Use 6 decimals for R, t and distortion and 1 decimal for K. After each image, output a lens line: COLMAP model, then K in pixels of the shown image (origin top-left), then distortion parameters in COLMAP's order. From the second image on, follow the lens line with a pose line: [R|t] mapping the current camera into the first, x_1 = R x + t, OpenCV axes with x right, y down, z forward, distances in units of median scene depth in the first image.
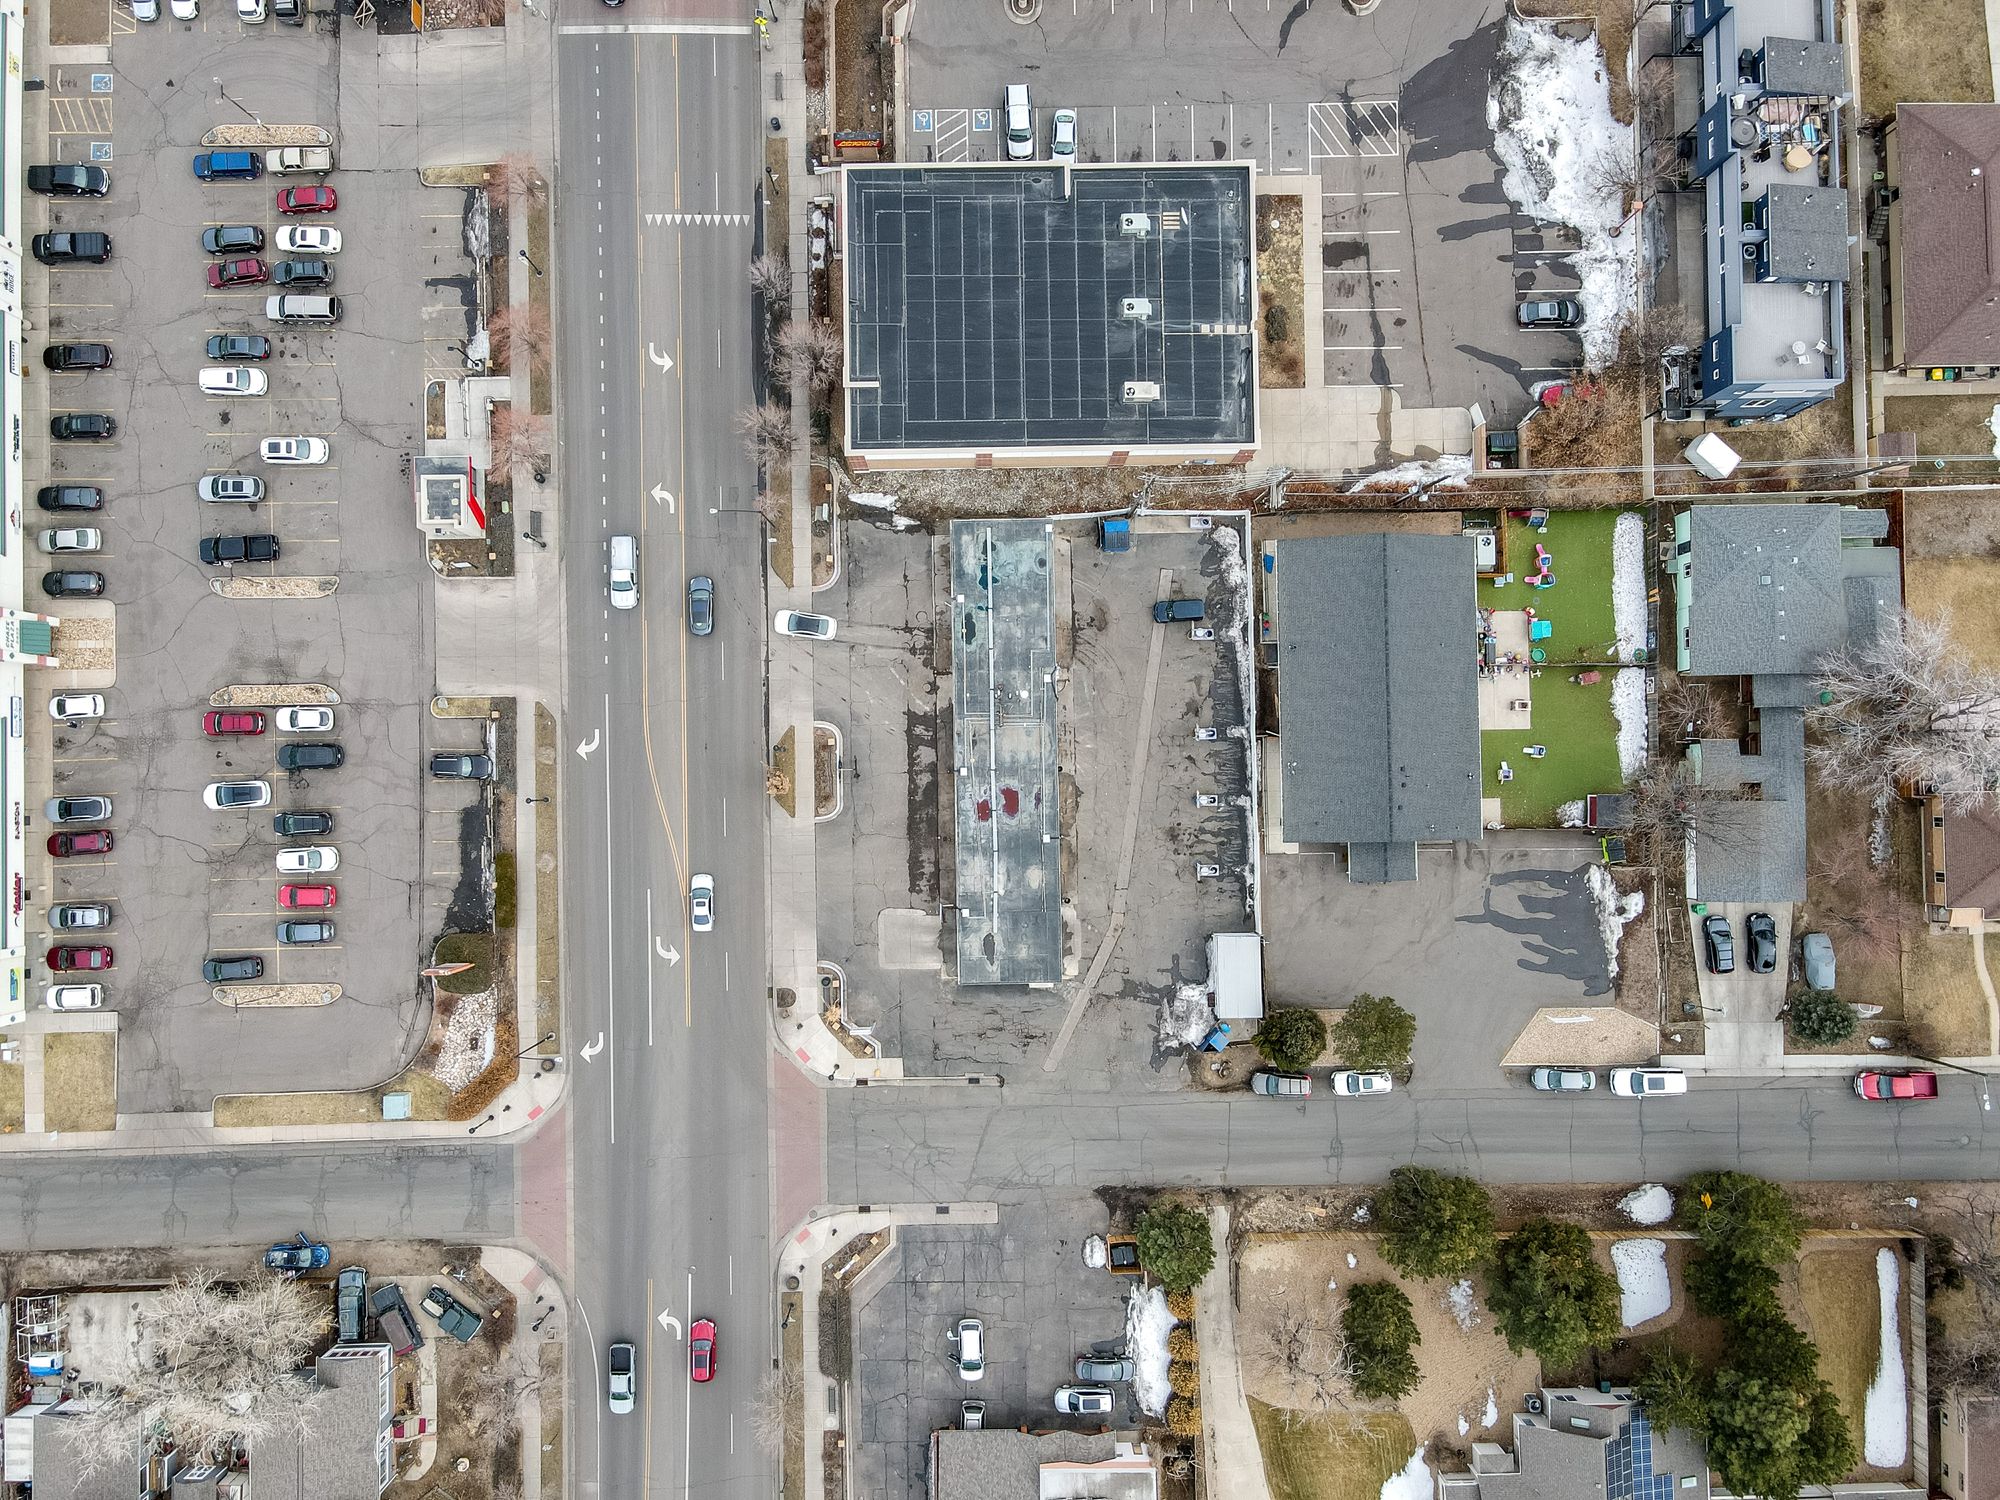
lens RADIAL K [[1484.5, 0, 1000.0], [0, 1484.5, 750.0], [0, 0, 1]] dist [-0.007757, 0.064274]
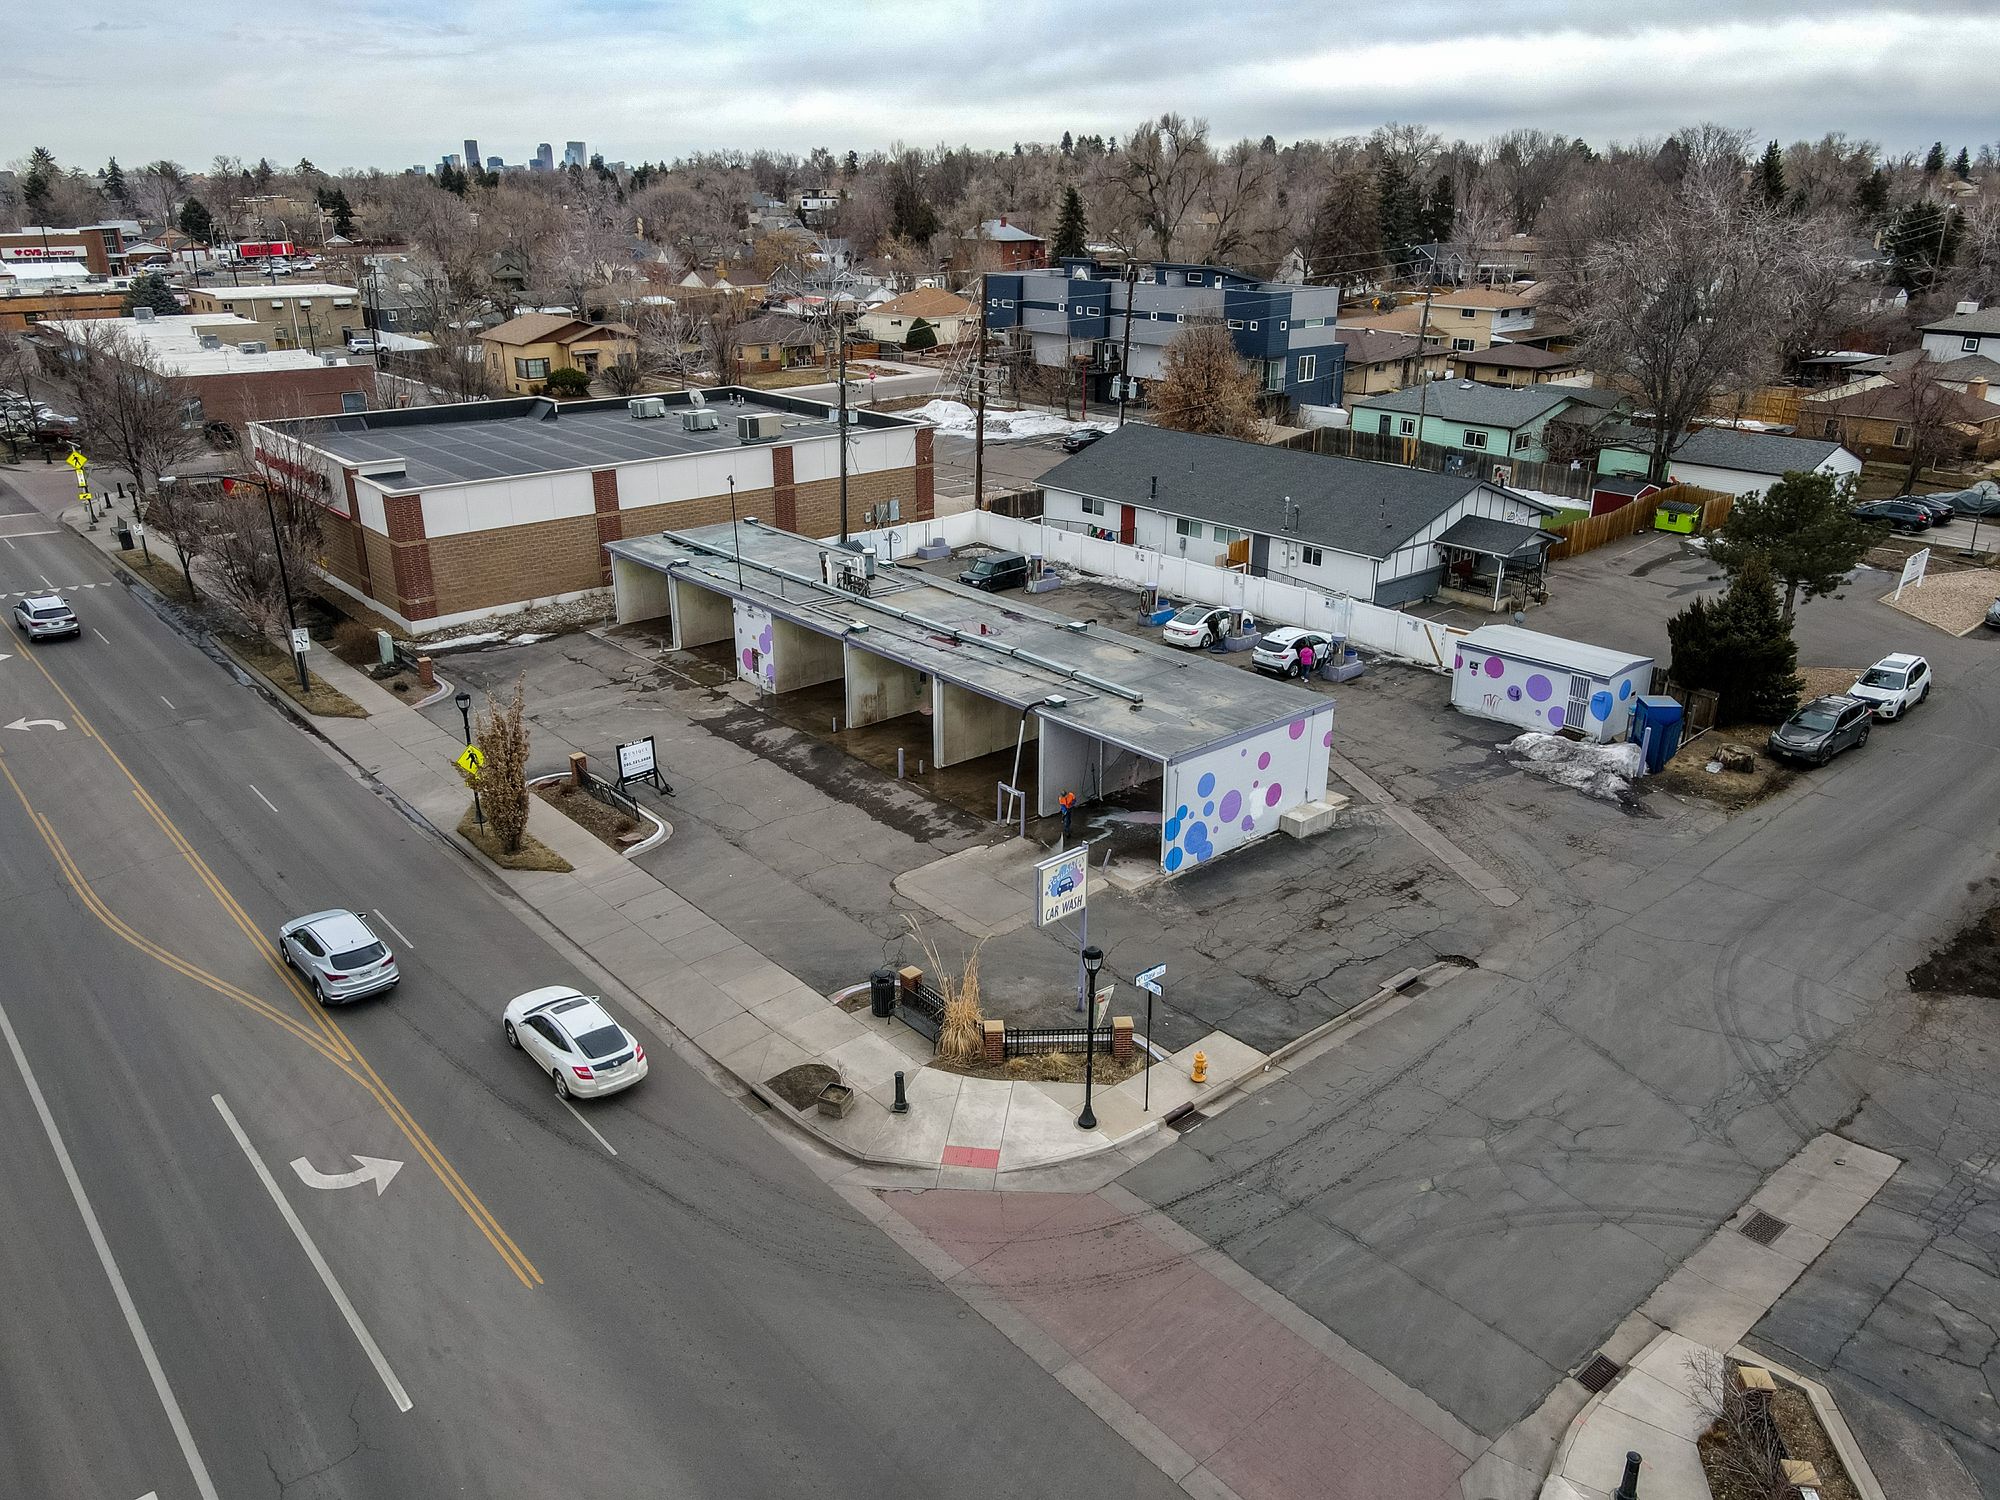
lens RADIAL K [[1457.1, 0, 986.5], [0, 1457.1, 804.1], [0, 0, 1]] dist [0.009953, 0.004969]
pose [[0.772206, -0.246880, 0.585447, -0.276334], [0.635363, 0.305012, -0.709423, 0.384212], [-0.003426, 0.919792, 0.392390, 0.834325]]
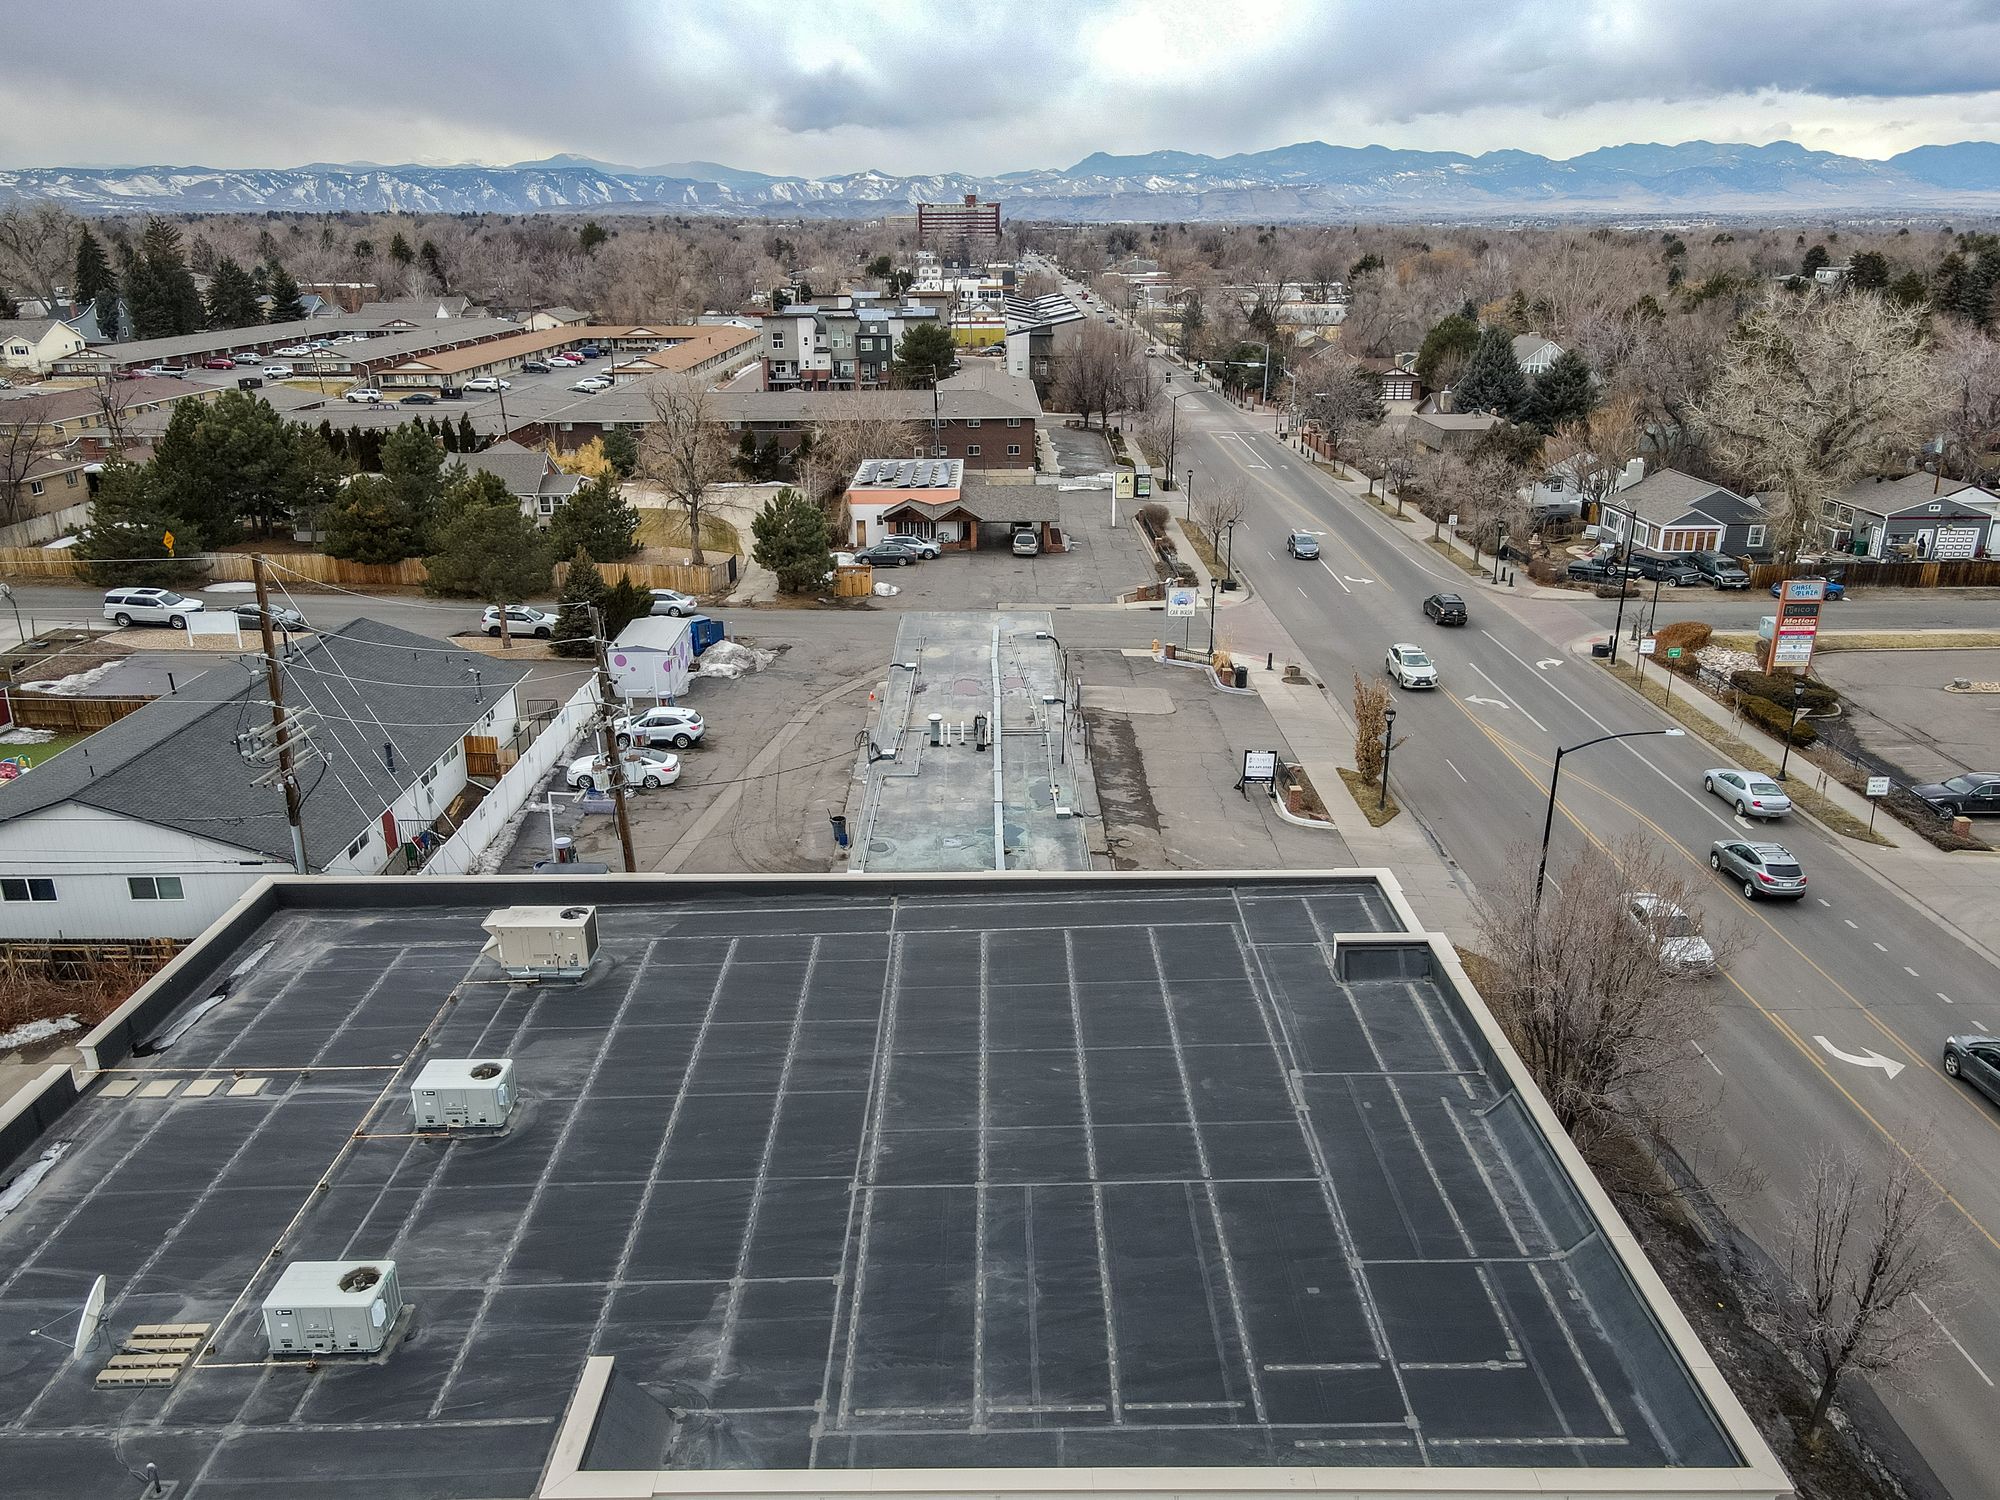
lens RADIAL K [[1484.5, 0, 1000.0], [0, 1484.5, 750.0], [0, 0, 1]] dist [-0.007757, 0.064274]
pose [[-0.999888, 0.005313, 0.013965, -0.013790], [0.011399, -0.332954, 0.942874, -0.509695], [0.009659, 0.942928, 0.332857, 0.798374]]
